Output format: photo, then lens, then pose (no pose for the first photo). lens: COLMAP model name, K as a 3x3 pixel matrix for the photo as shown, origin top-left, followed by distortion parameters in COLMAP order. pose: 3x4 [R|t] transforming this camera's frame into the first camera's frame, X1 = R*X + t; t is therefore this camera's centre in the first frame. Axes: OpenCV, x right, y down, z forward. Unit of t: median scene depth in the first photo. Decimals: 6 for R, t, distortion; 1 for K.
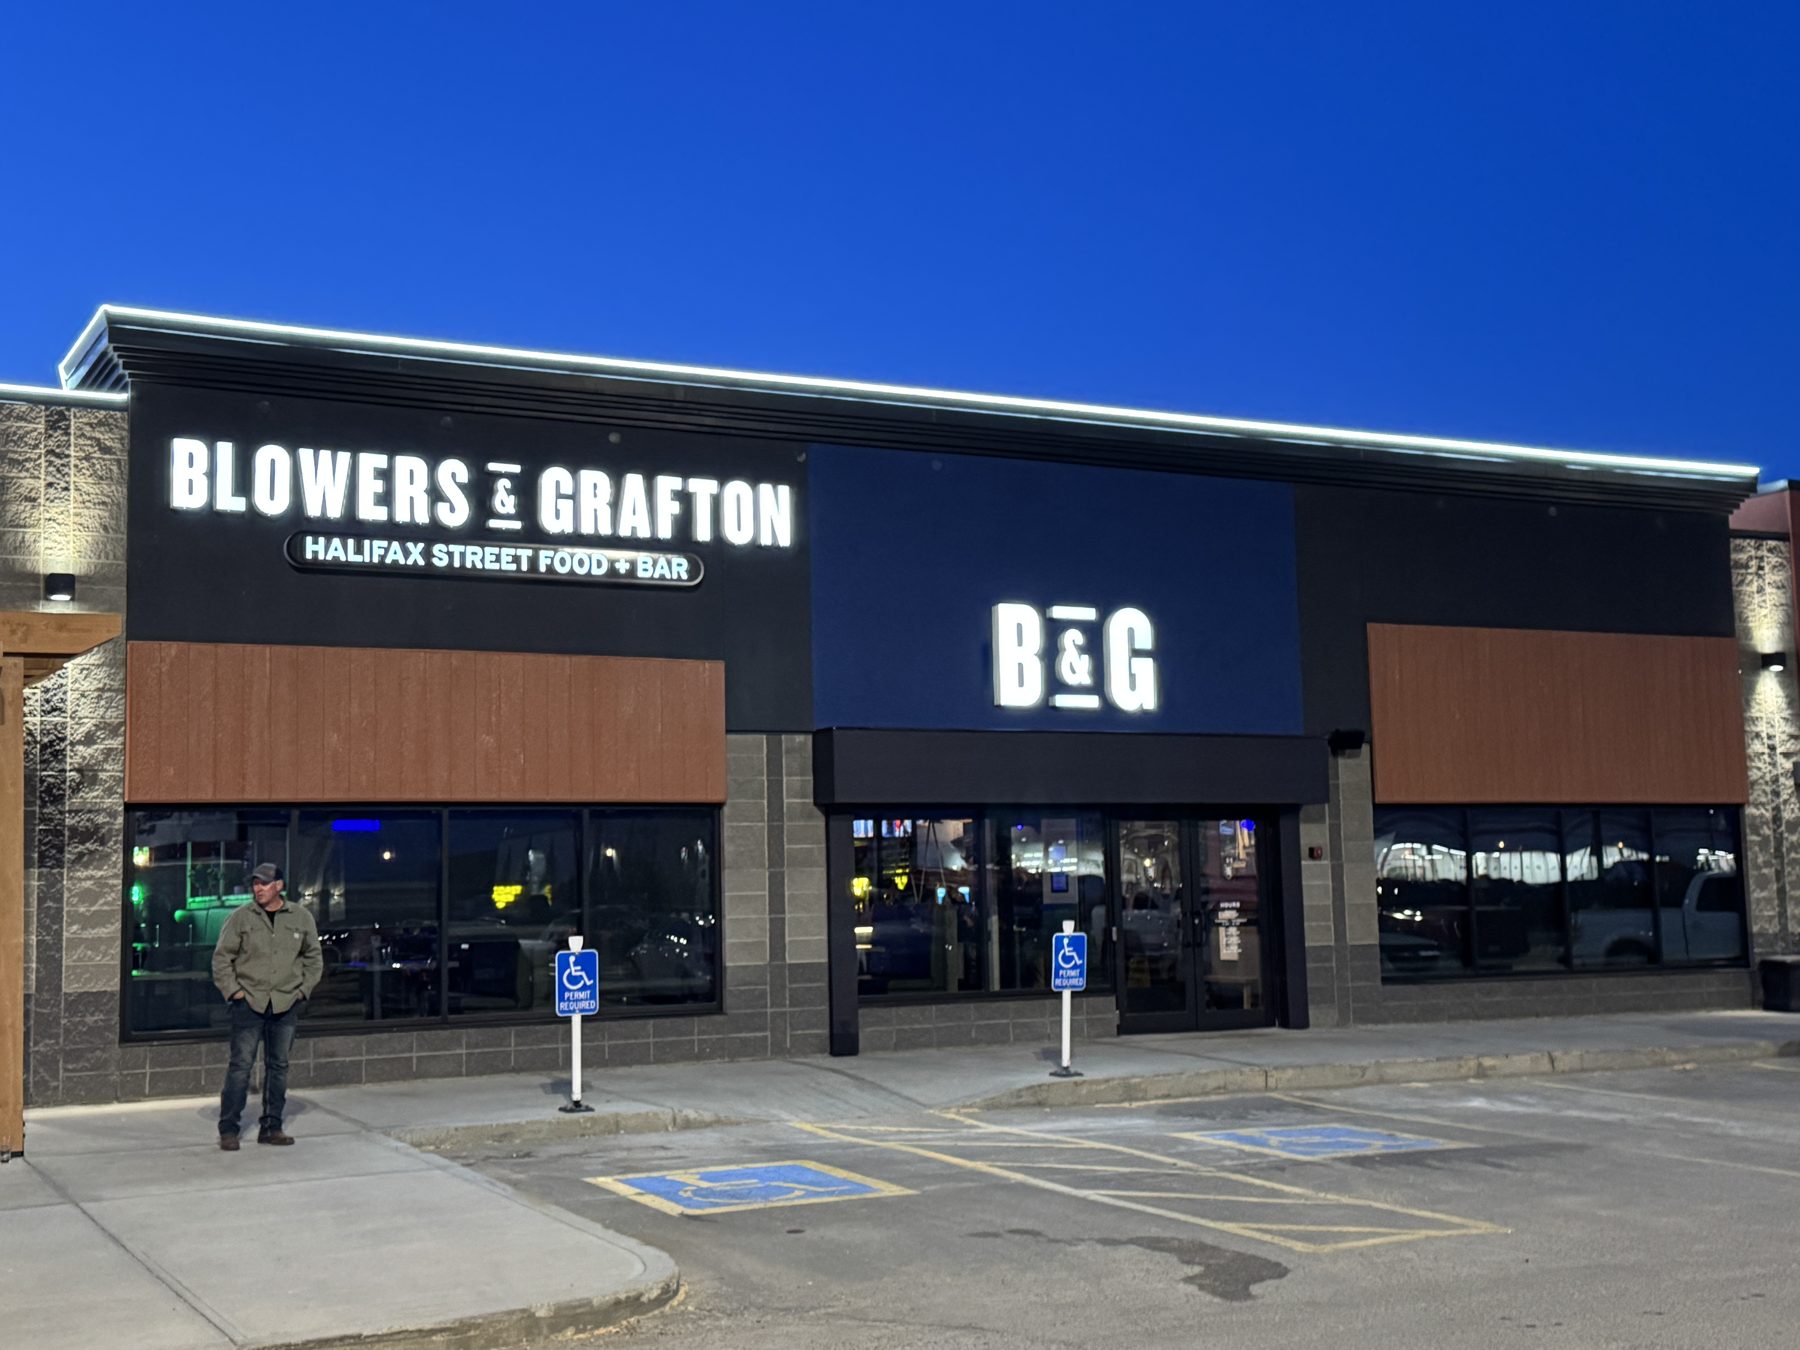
lens RADIAL K [[2235.8, 0, 912.1], [0, 2235.8, 669.1], [0, 0, 1]] dist [0.151608, -0.224149]
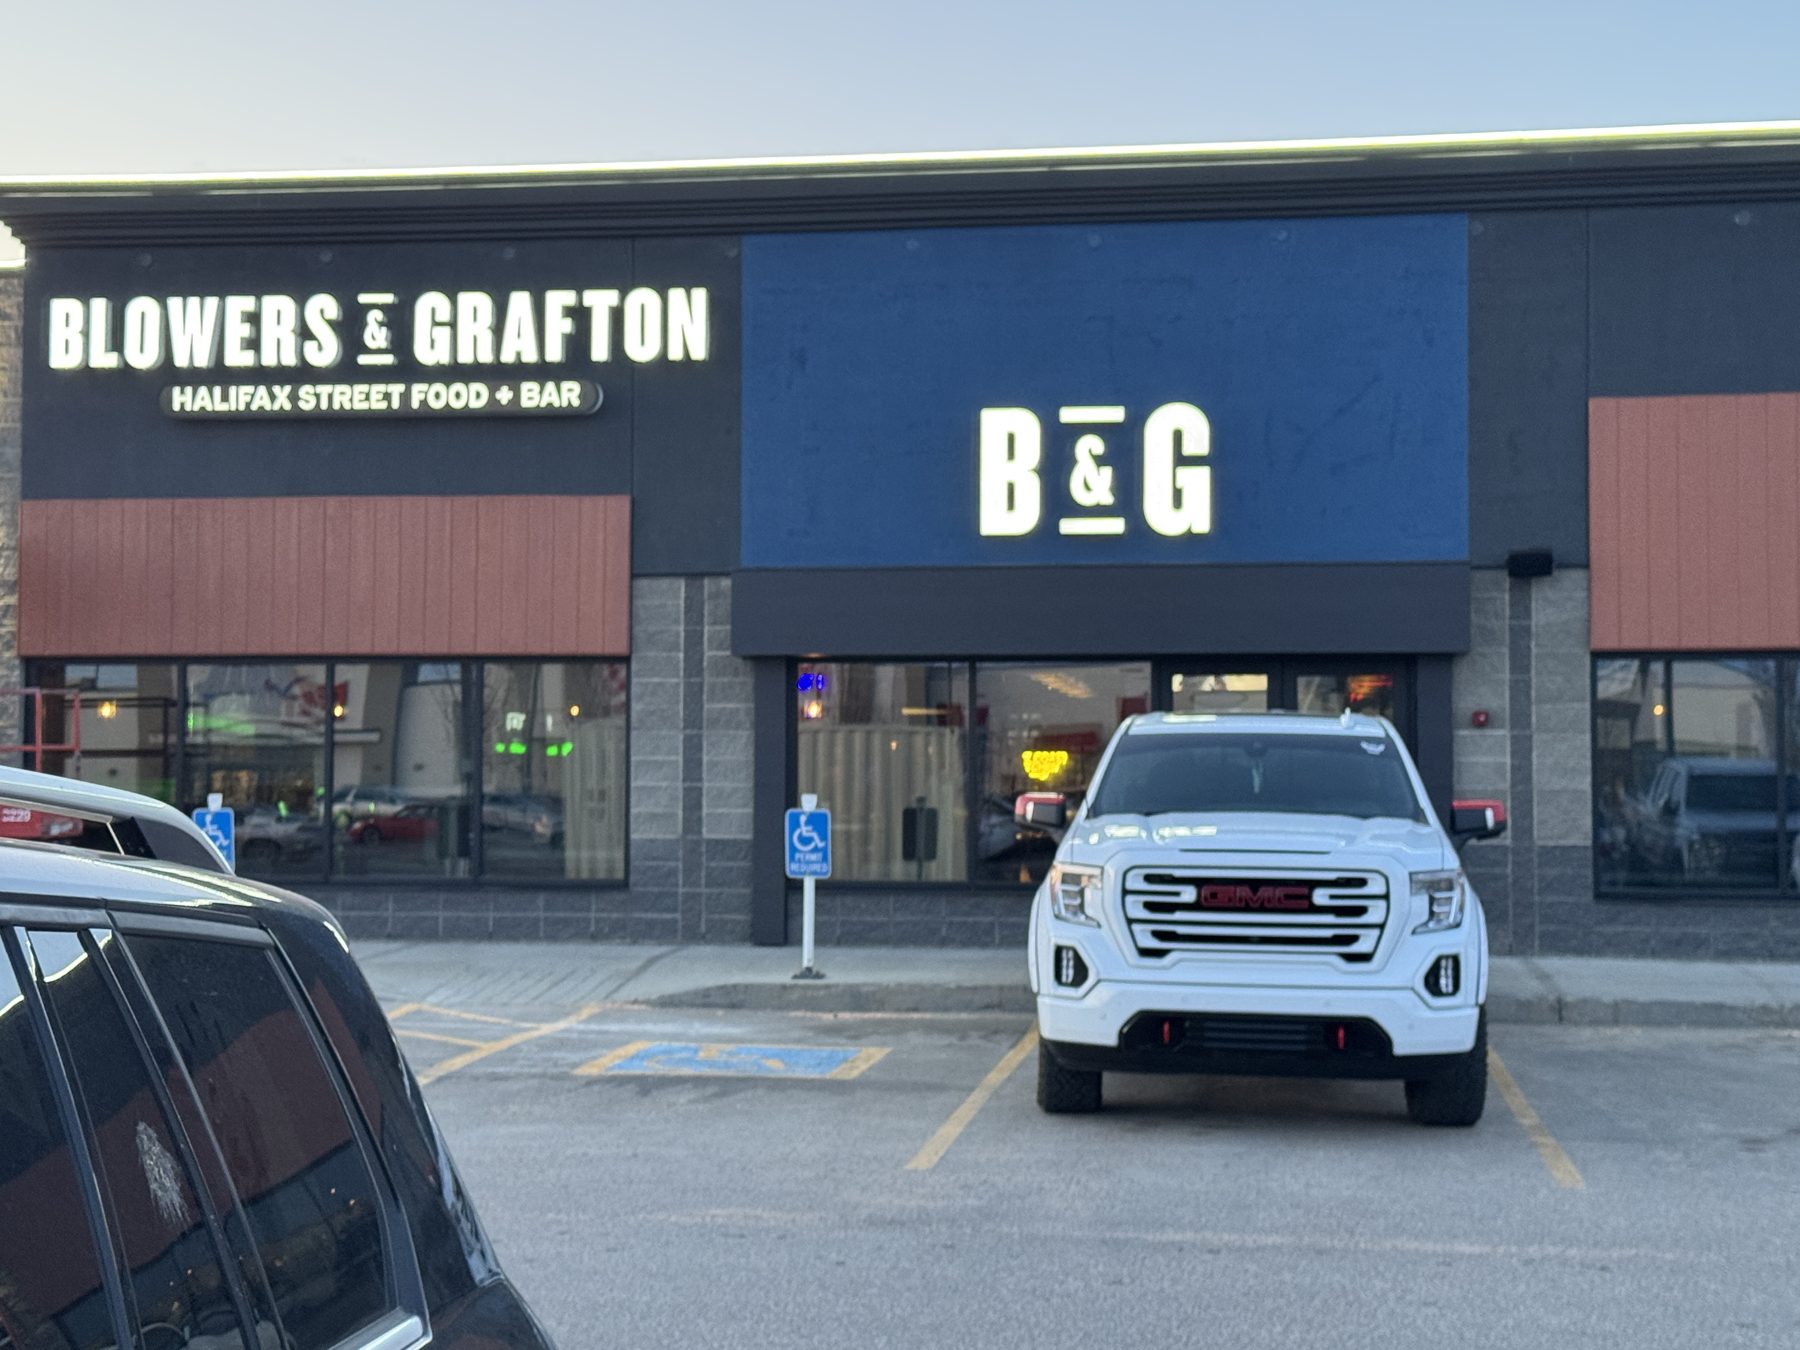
lens RADIAL K [[2711.1, 0, 899.7], [0, 2711.1, 682.1], [0, 0, 1]] dist [0.148246, 0.038035]
pose [[0.803672, -0.000602, -0.595072, 0.662315], [0.039490, 0.997849, 0.052324, 0.018458], [0.593760, -0.065550, 0.801967, 0.205383]]
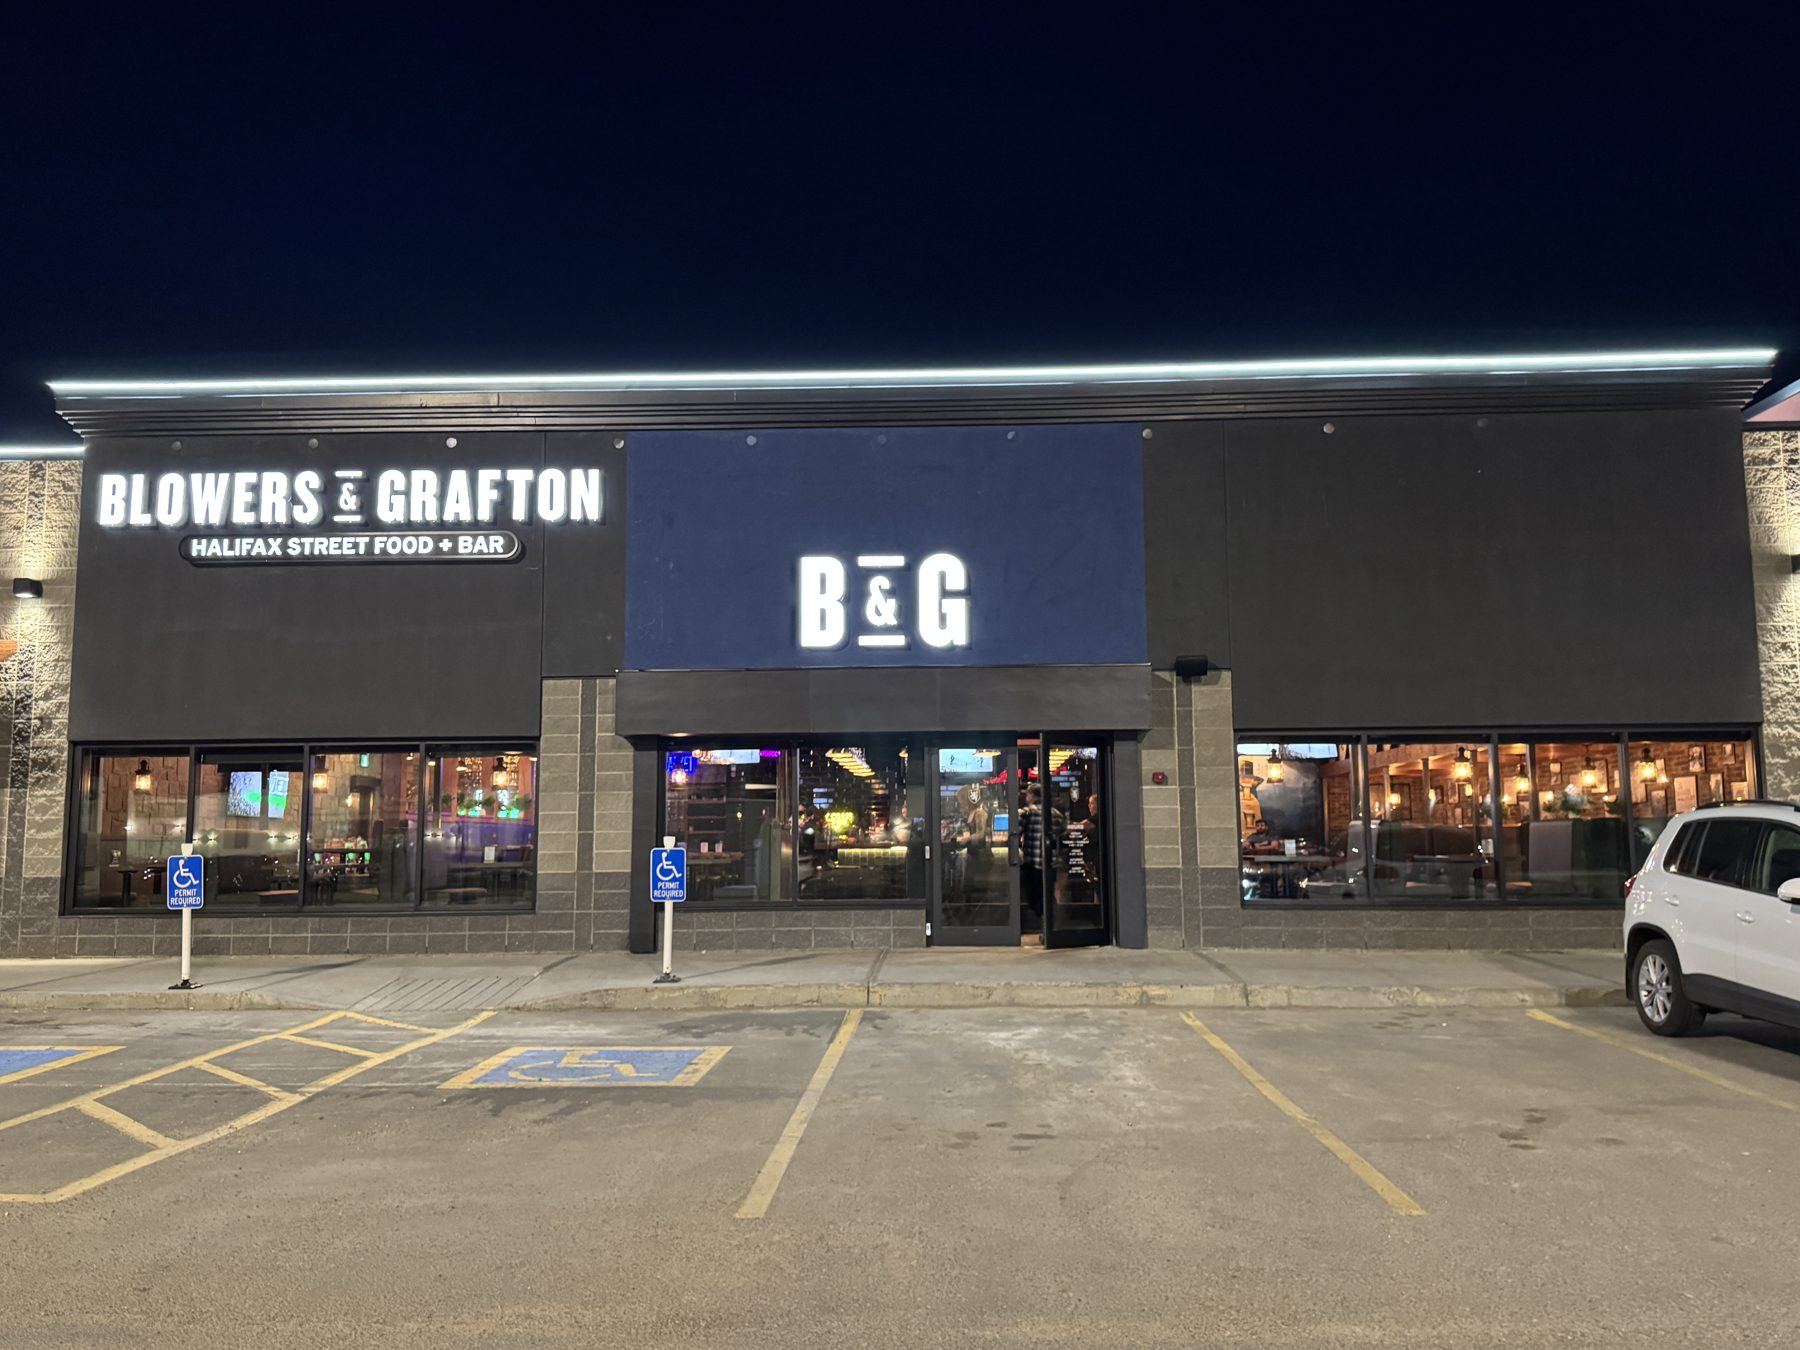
lens RADIAL K [[1453.4, 0, 908.6], [0, 1453.4, 683.3], [0, 0, 1]] dist [0.156757, -0.292318]
pose [[0.864369, -0.041236, -0.501165, 0.495474], [0.040266, 0.999108, -0.012760, 0.050433], [0.501243, -0.009151, 0.865258, 0.433614]]
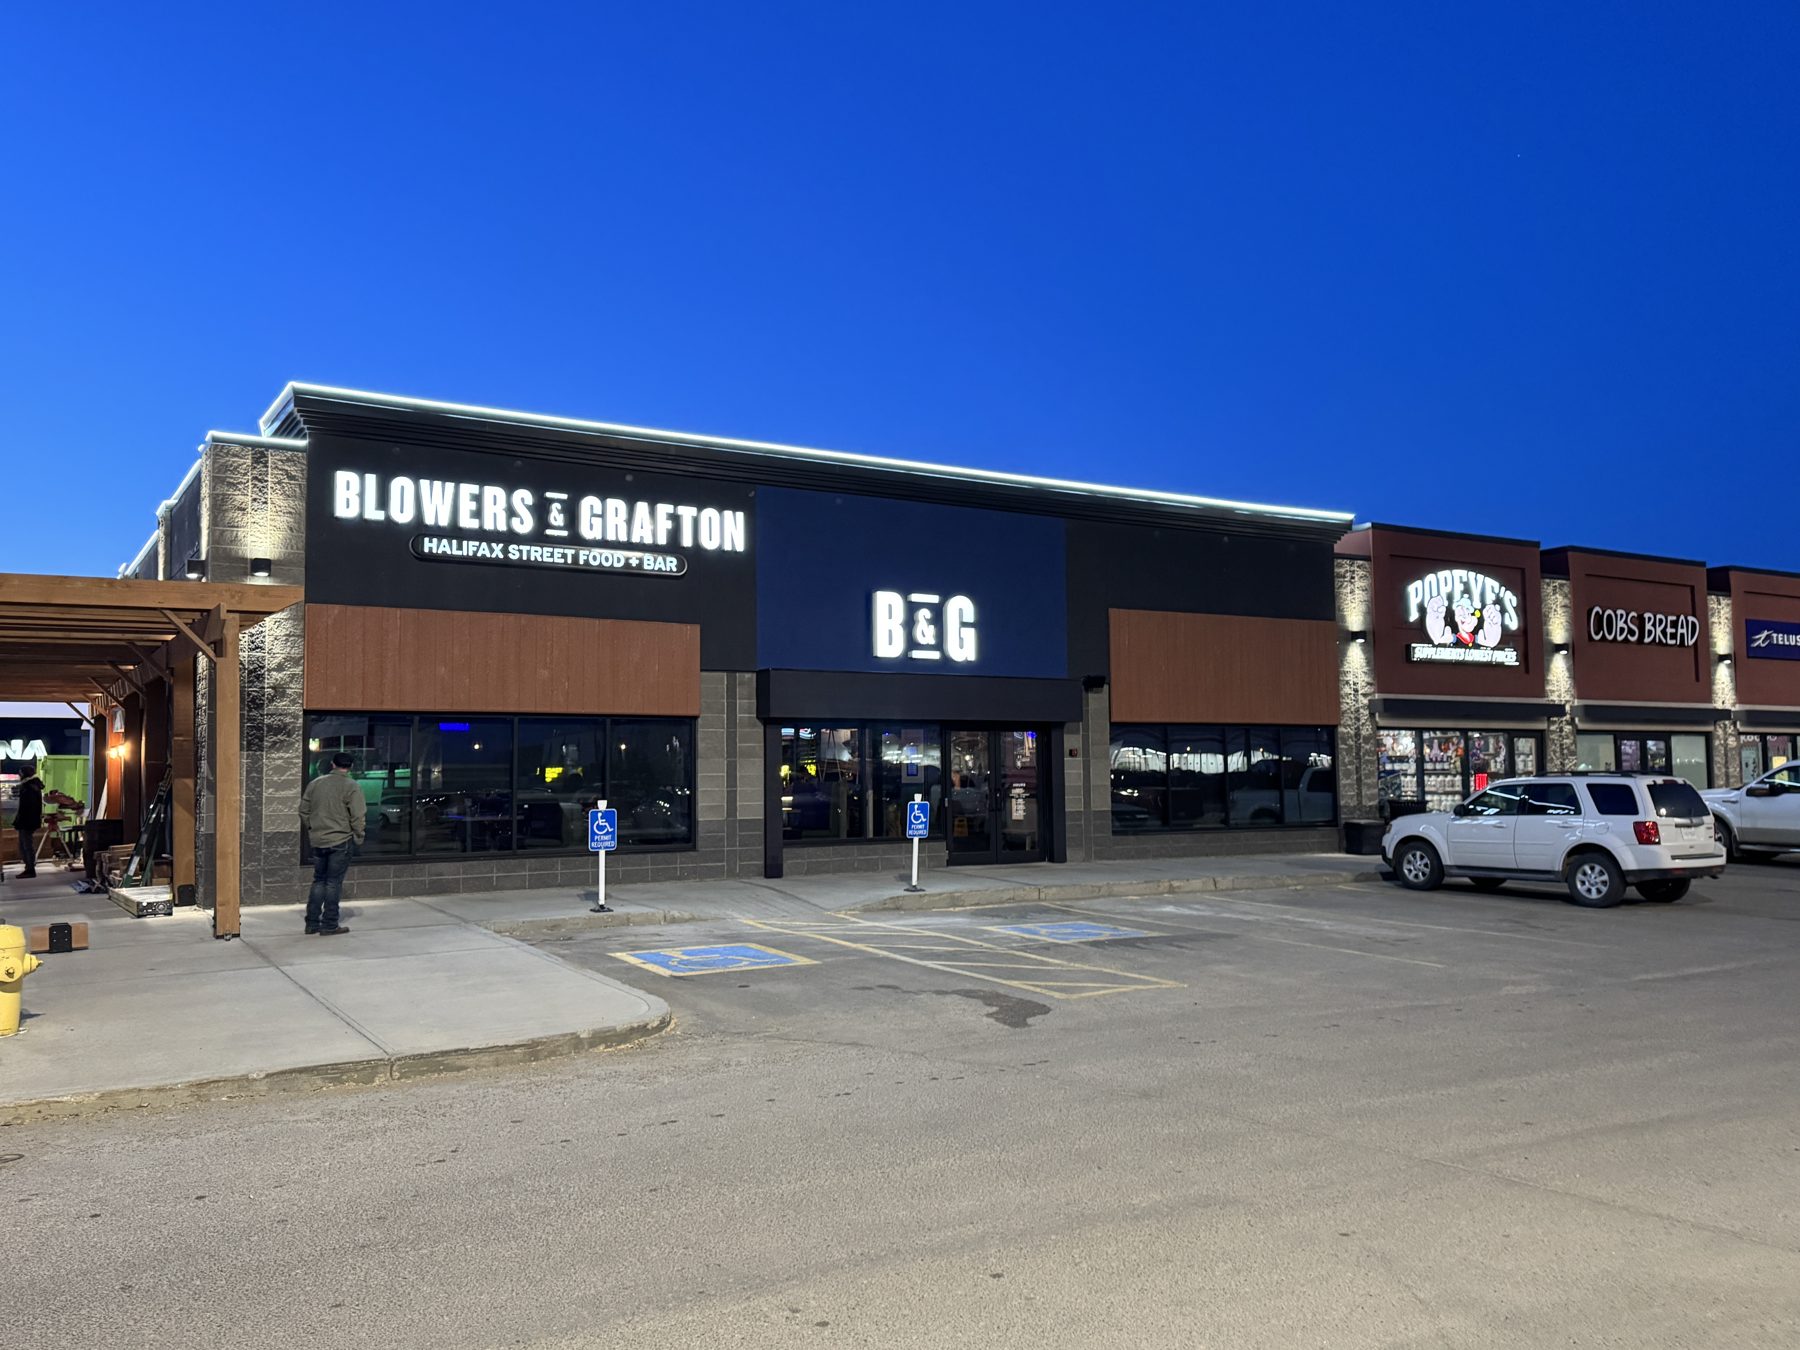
lens RADIAL K [[1453.4, 0, 908.6], [0, 1453.4, 683.3], [0, 0, 1]] dist [0.156757, -0.292318]
pose [[0.997813, 0.016569, 0.063988, -0.003628], [-0.018862, 0.999195, 0.035395, -0.001569], [-0.063350, -0.036525, 0.997323, -0.018278]]
